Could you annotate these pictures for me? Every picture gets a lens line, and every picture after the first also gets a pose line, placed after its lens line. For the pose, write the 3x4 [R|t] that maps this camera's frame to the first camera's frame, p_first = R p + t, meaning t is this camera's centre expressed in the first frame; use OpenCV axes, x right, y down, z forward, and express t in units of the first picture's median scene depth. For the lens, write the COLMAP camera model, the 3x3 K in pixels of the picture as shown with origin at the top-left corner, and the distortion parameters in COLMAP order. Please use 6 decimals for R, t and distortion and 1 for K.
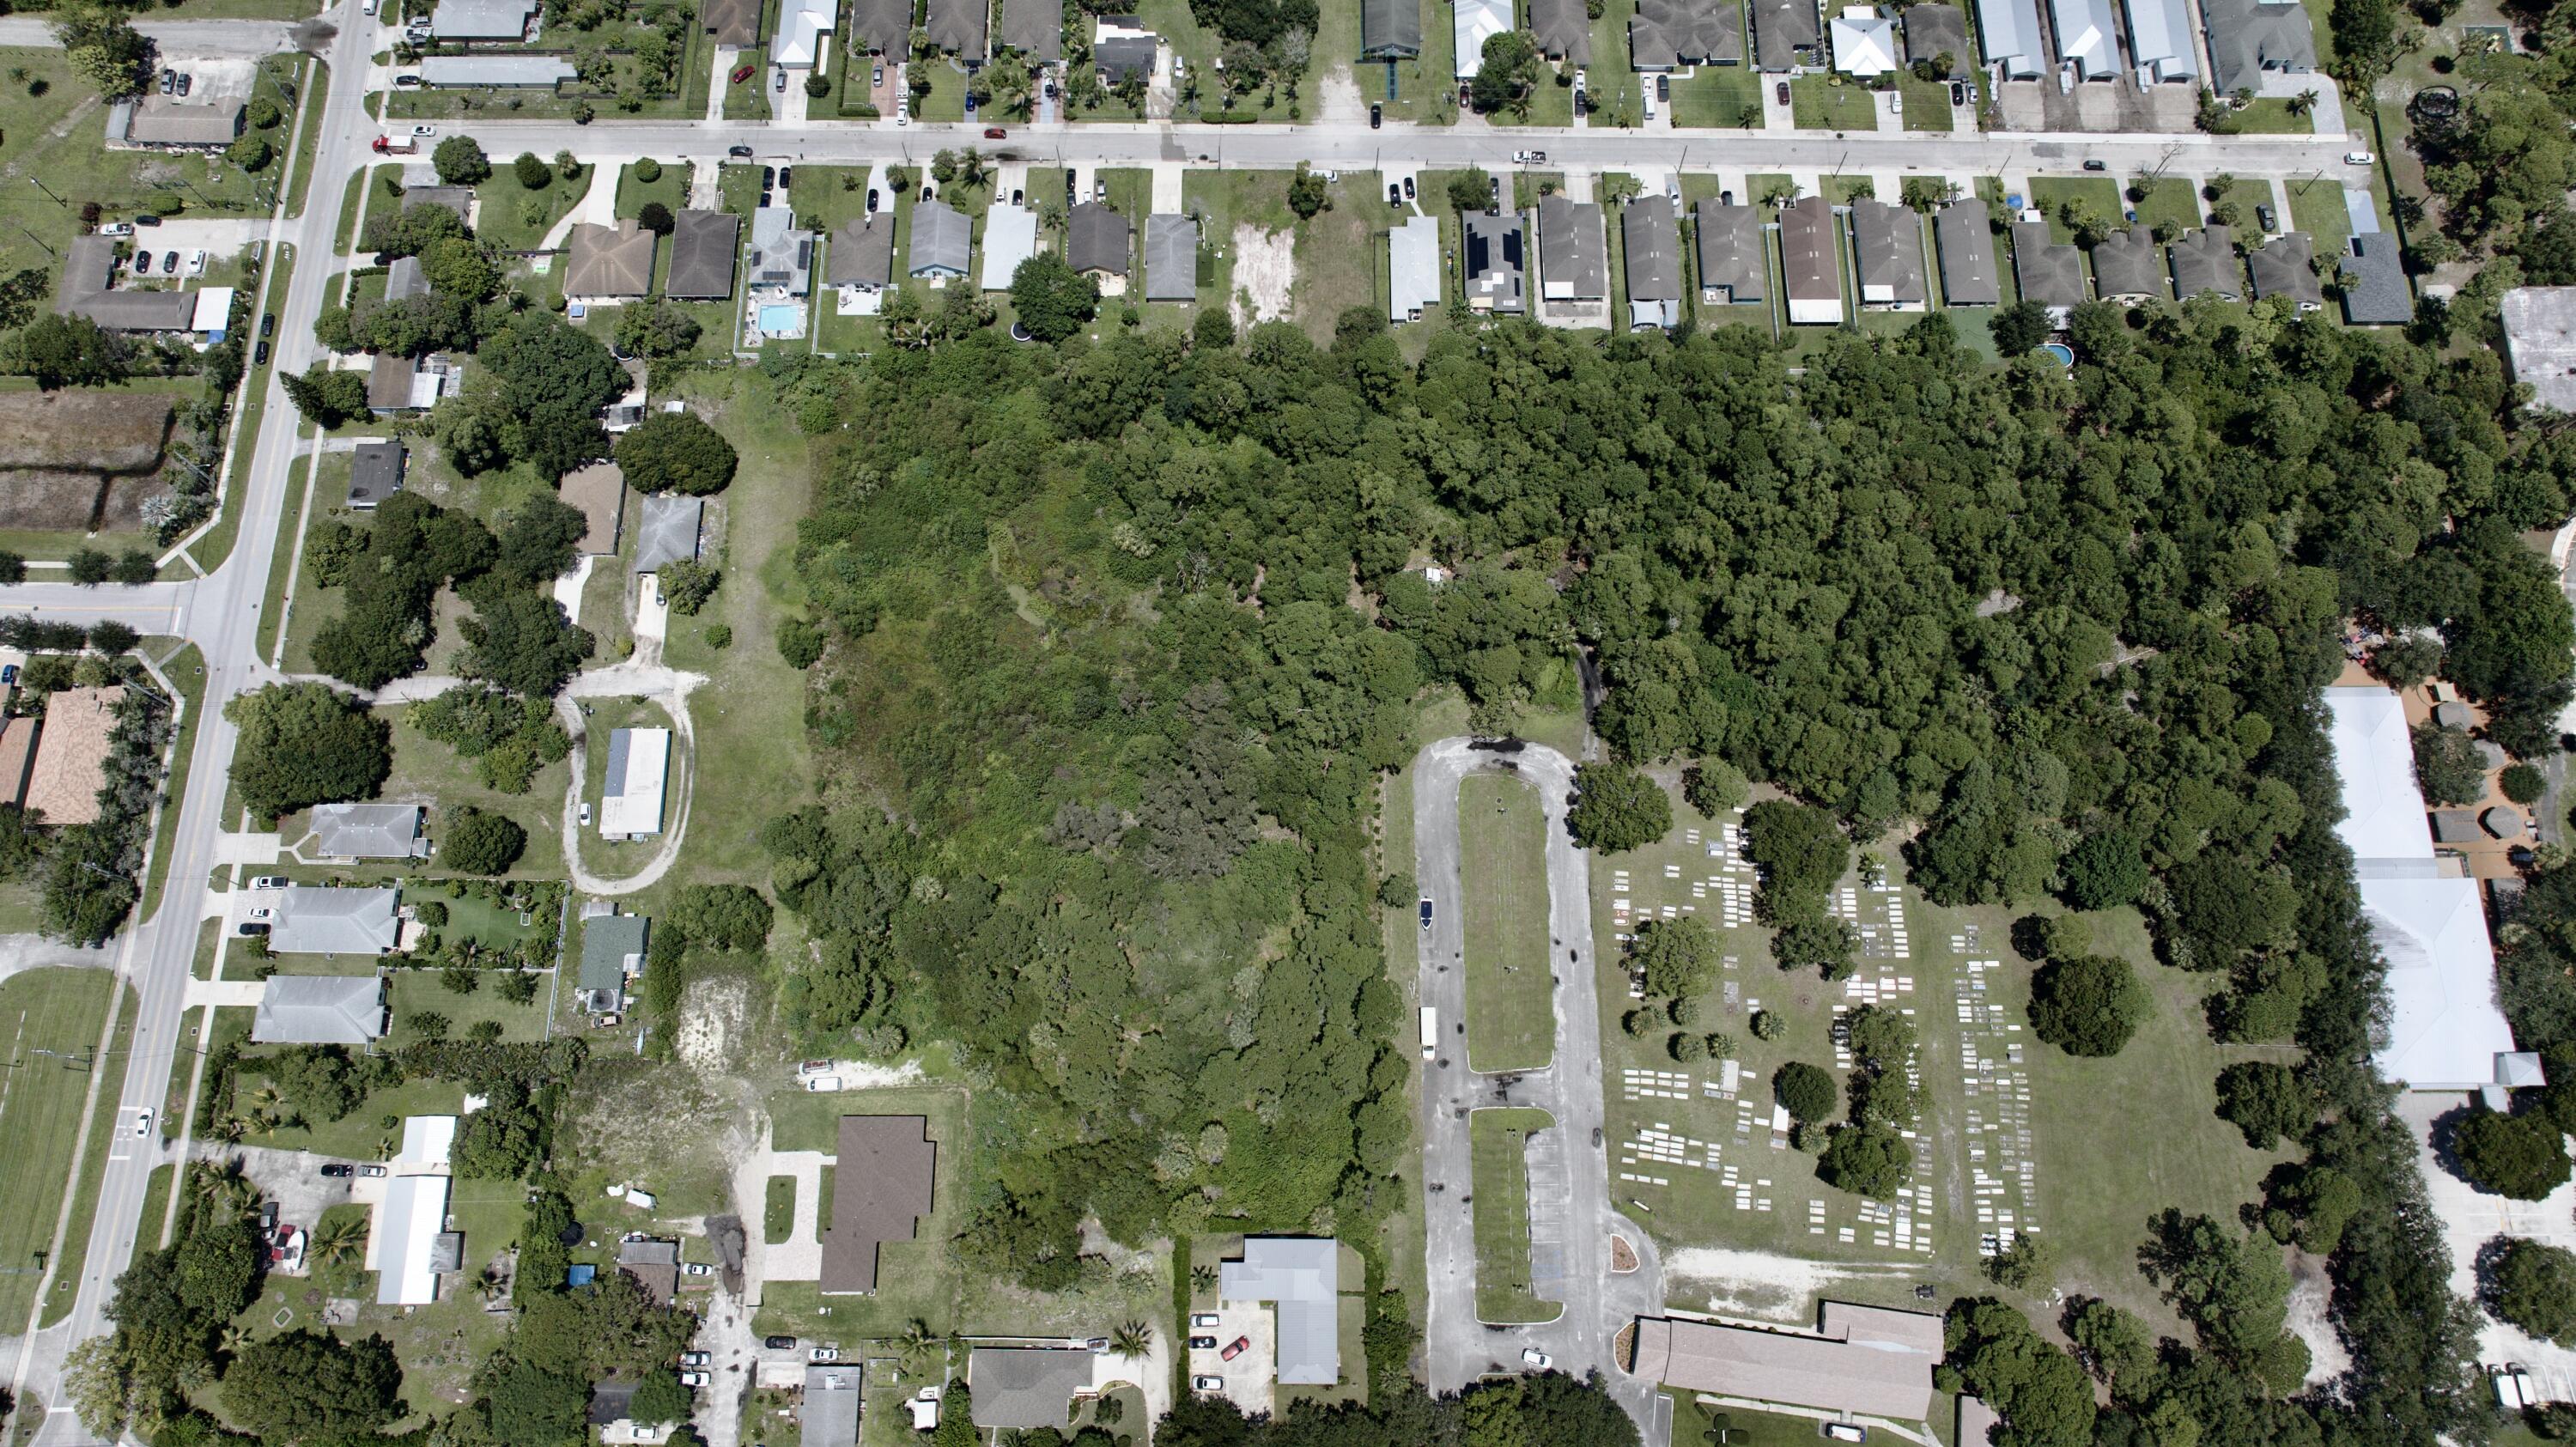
lens RADIAL K [[1801.1, 0, 1295.9], [0, 1801.1, 717.8], [0, 0, 1]] dist [-0.037185, 0.041089]
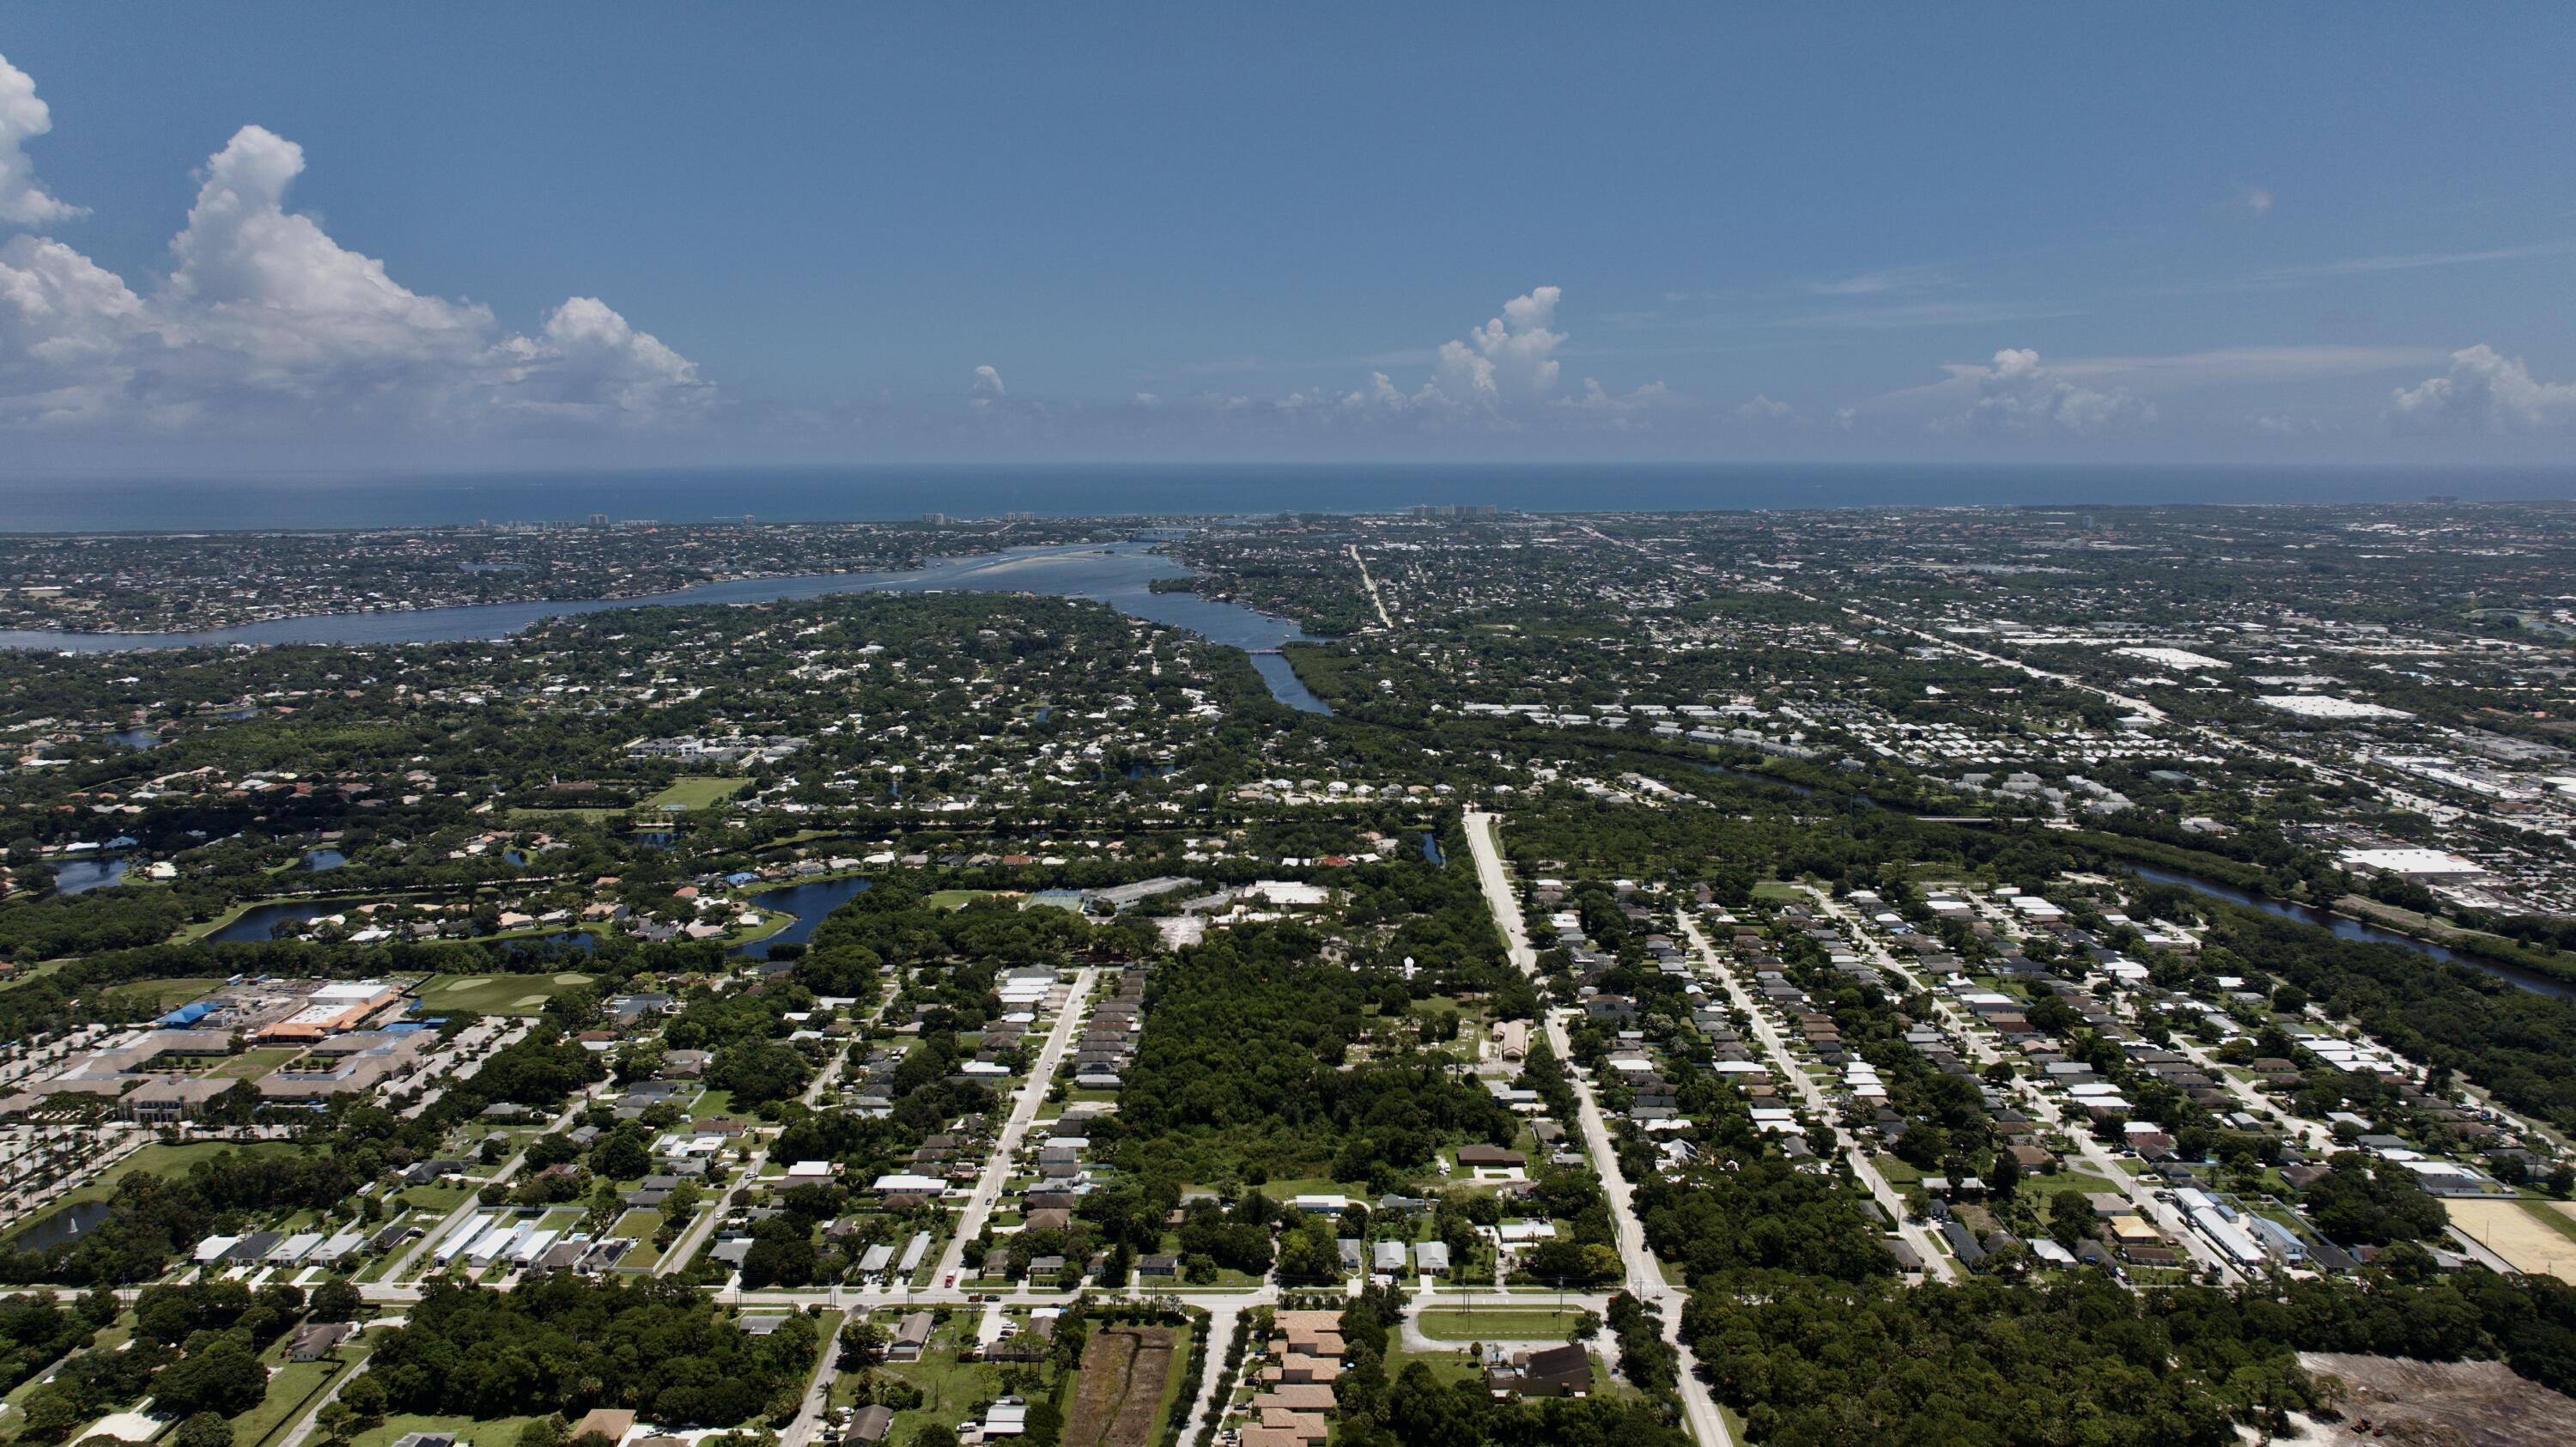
lens RADIAL K [[1801.1, 0, 1298.3], [0, 1801.1, 713.8], [0, 0, 1]] dist [-0.037185, 0.041089]
pose [[0.007364, -0.143124, 0.989677, -2.493855], [0.948802, 0.313544, 0.038284, -0.268399], [-0.315787, 0.938726, 0.138105, 0.127044]]
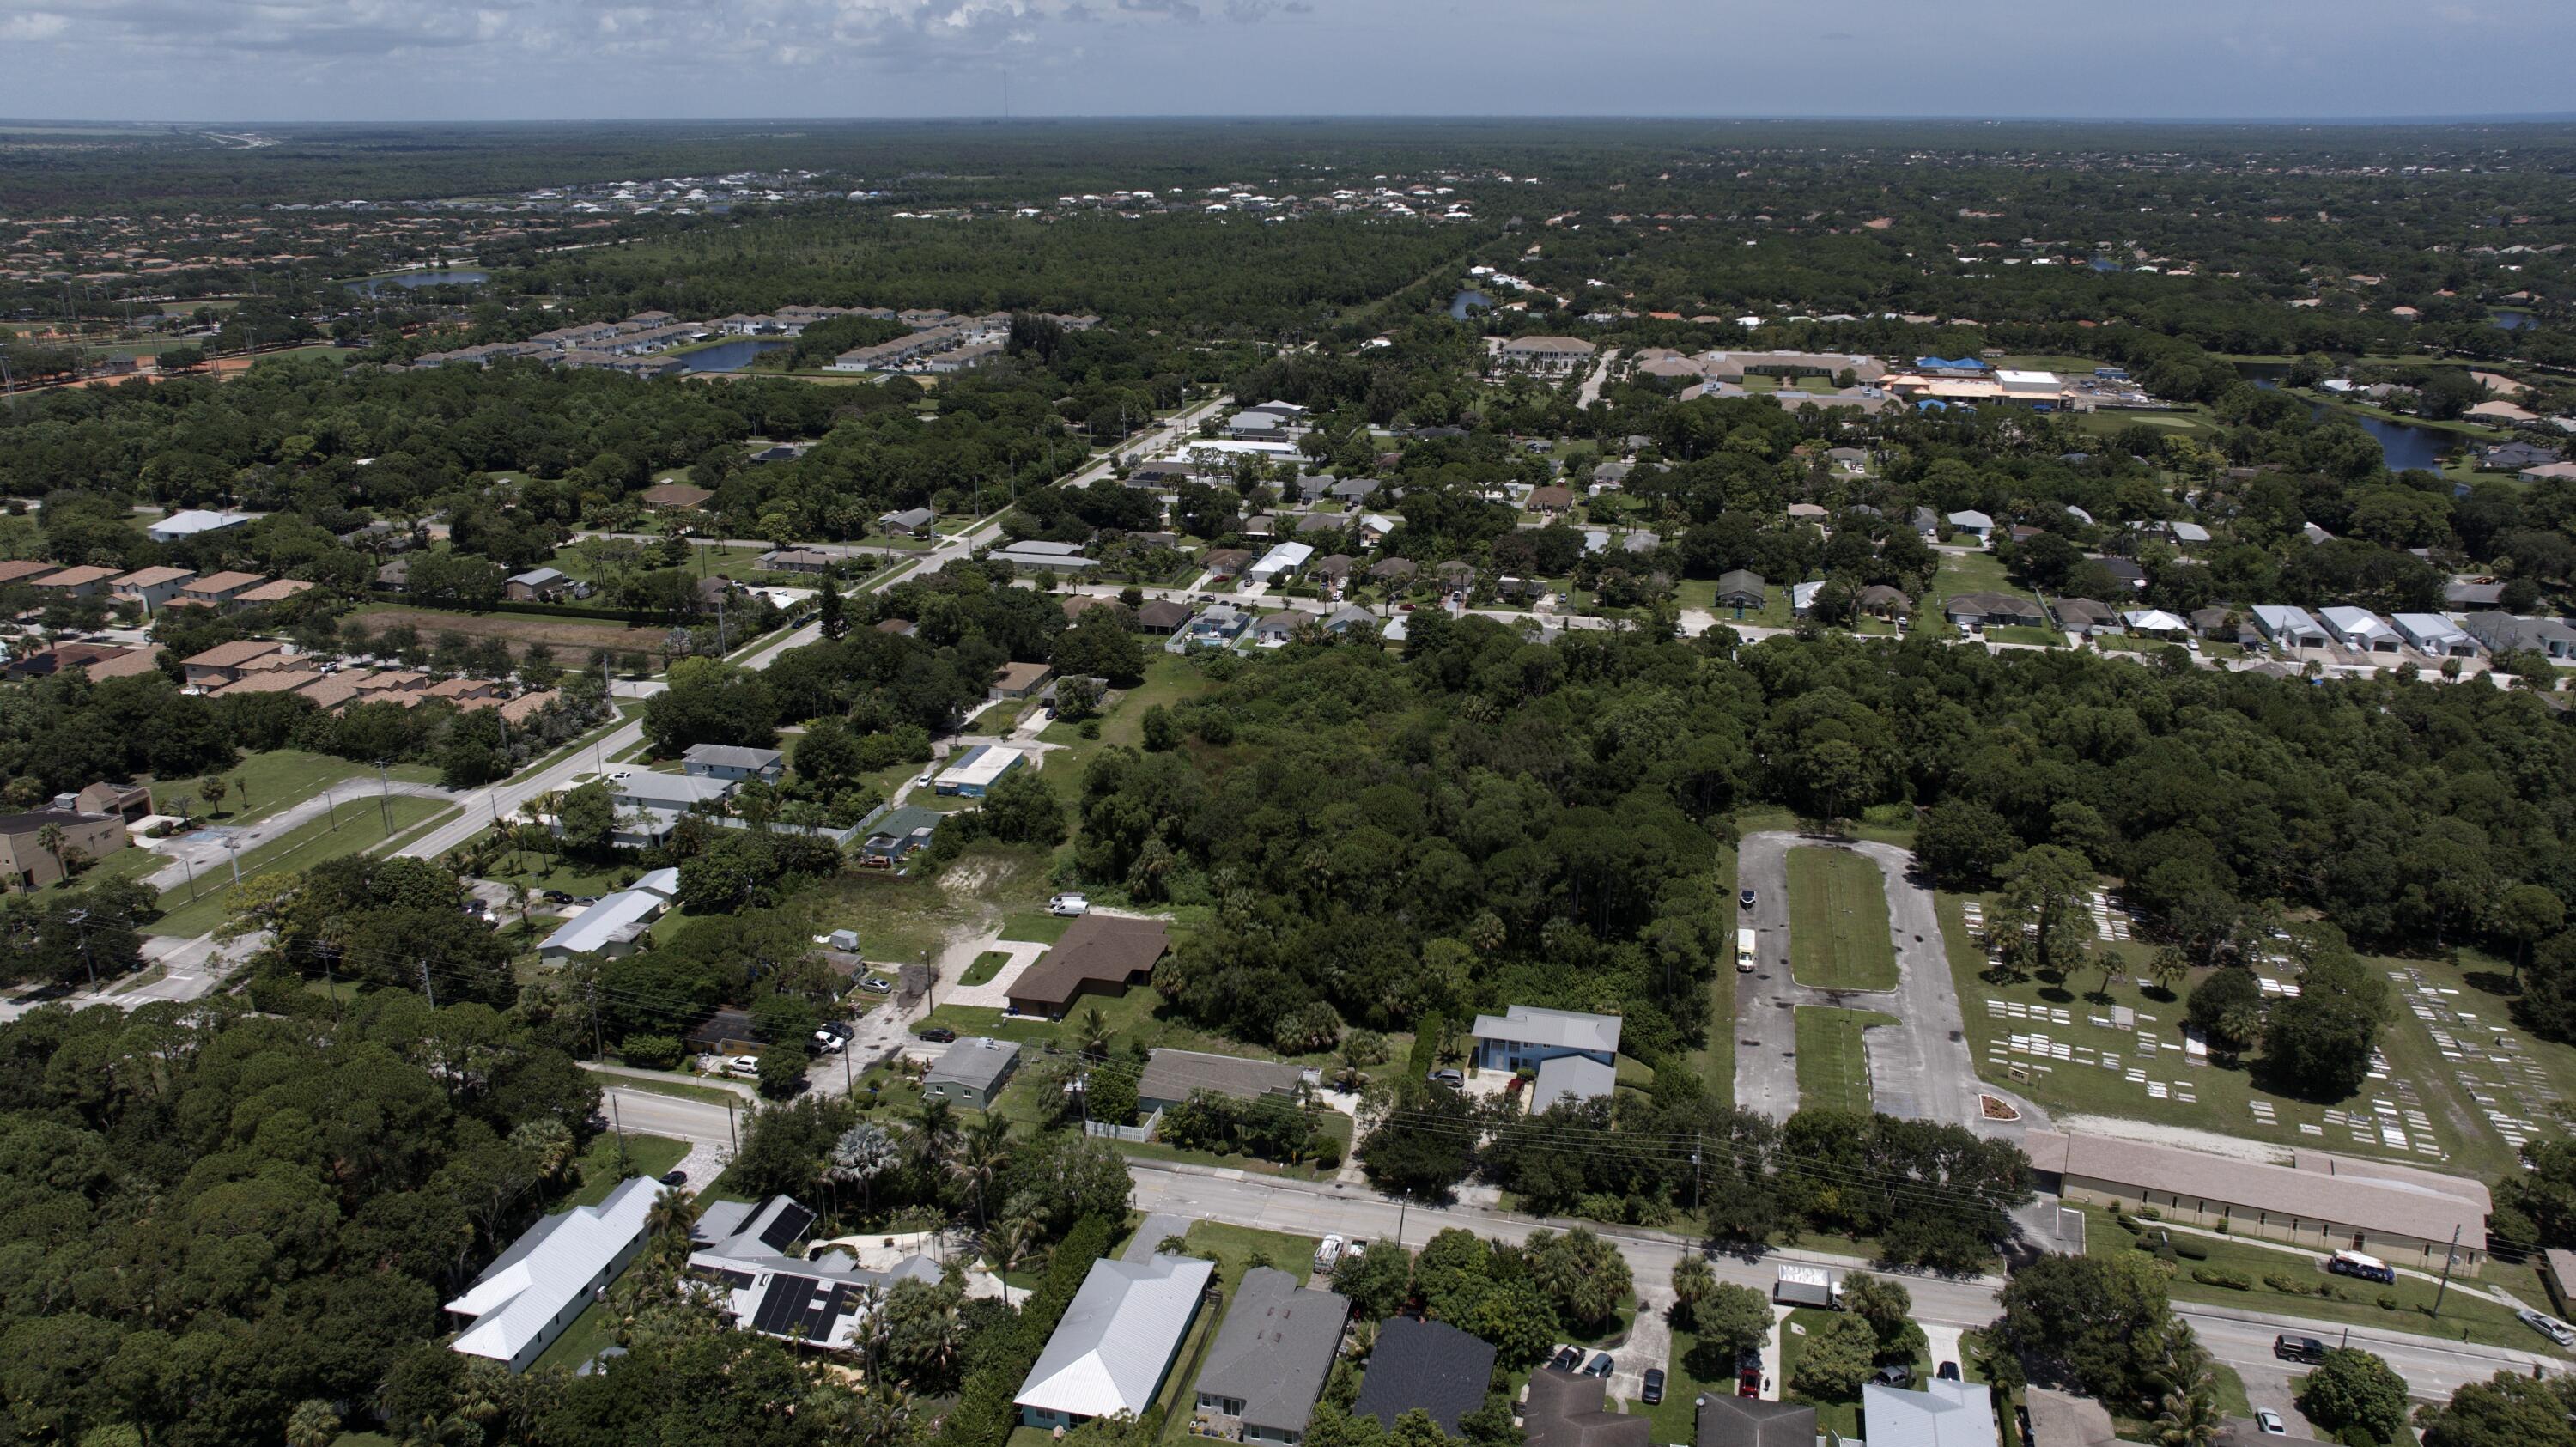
lens RADIAL K [[1801.1, 0, 1305.0], [0, 1801.1, 747.4], [0, 0, 1]] dist [-0.037185, 0.041089]
pose [[0.972792, 0.079960, -0.217444, 0.044869], [-0.220253, 0.610300, -0.760936, 0.785767], [0.071862, 0.788125, 0.611306, 0.360507]]
